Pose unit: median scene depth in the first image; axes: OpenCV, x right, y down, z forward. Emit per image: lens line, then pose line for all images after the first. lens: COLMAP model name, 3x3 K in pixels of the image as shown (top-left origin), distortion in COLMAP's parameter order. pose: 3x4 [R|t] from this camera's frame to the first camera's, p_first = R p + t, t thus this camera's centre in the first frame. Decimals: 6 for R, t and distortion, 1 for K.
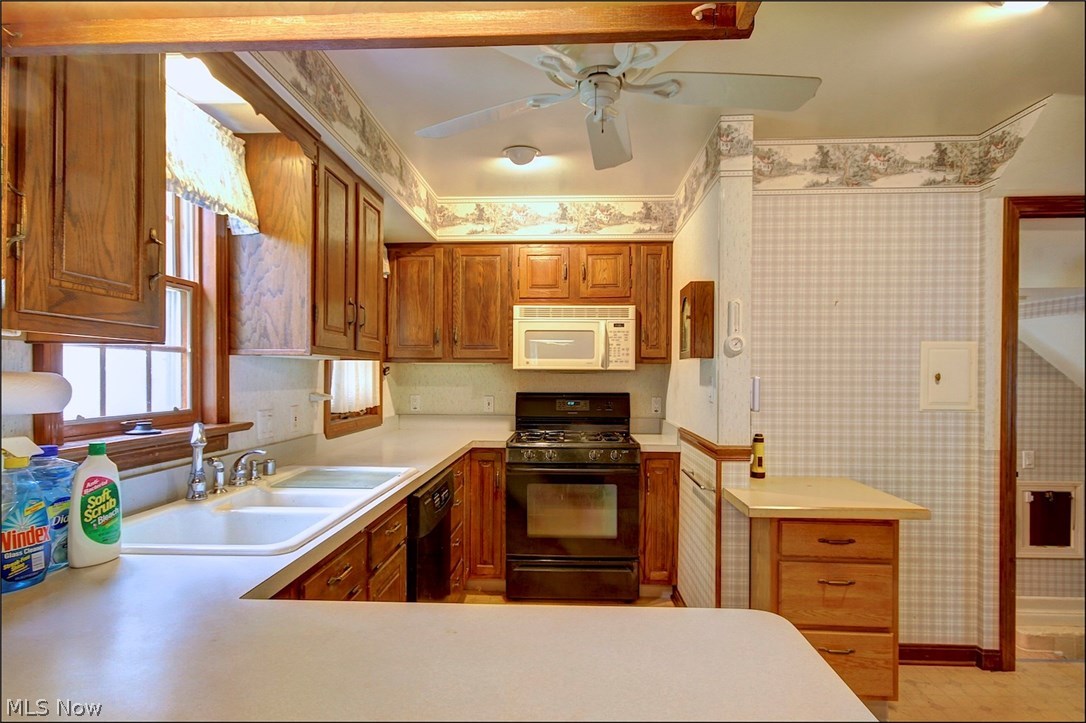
lens RADIAL K [[571.1, 0, 544.4], [0, 571.1, 377.8], [0, 0, 1]] dist [0.004374, 0.000350]
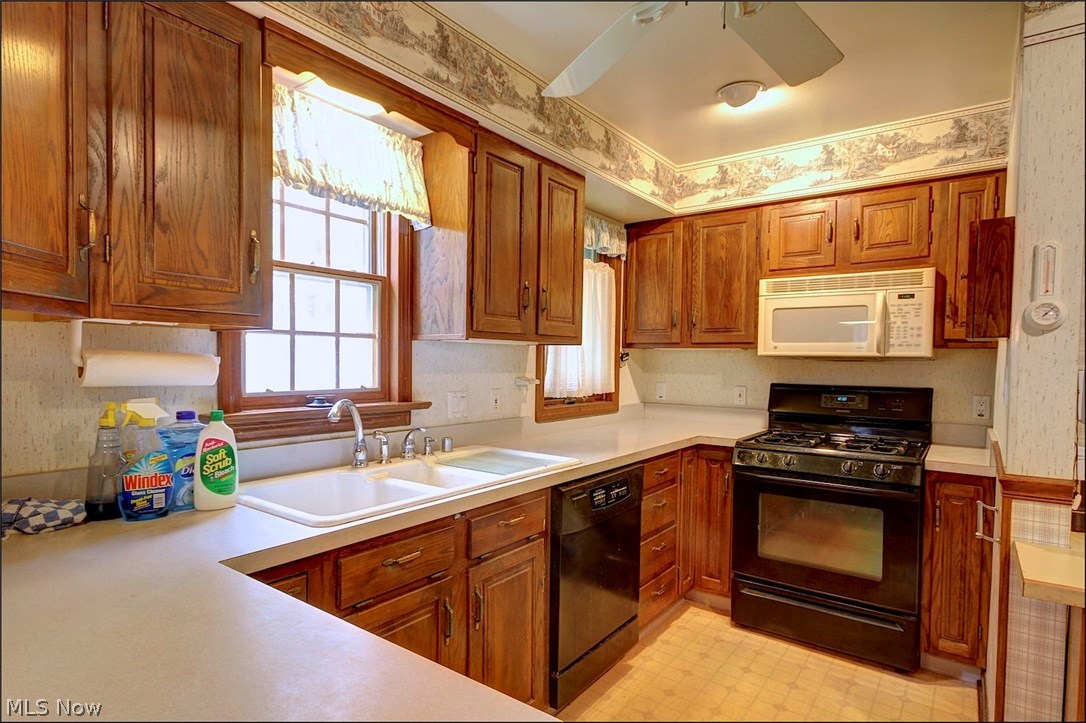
lens RADIAL K [[571.1, 0, 544.4], [0, 571.1, 377.8], [0, 0, 1]] dist [0.004374, 0.000350]
pose [[0.829819, 0.024391, -0.557499, 0.170433], [-0.012760, 0.999612, 0.024741, 0.001206], [0.557886, -0.013417, 0.829809, 0.135447]]
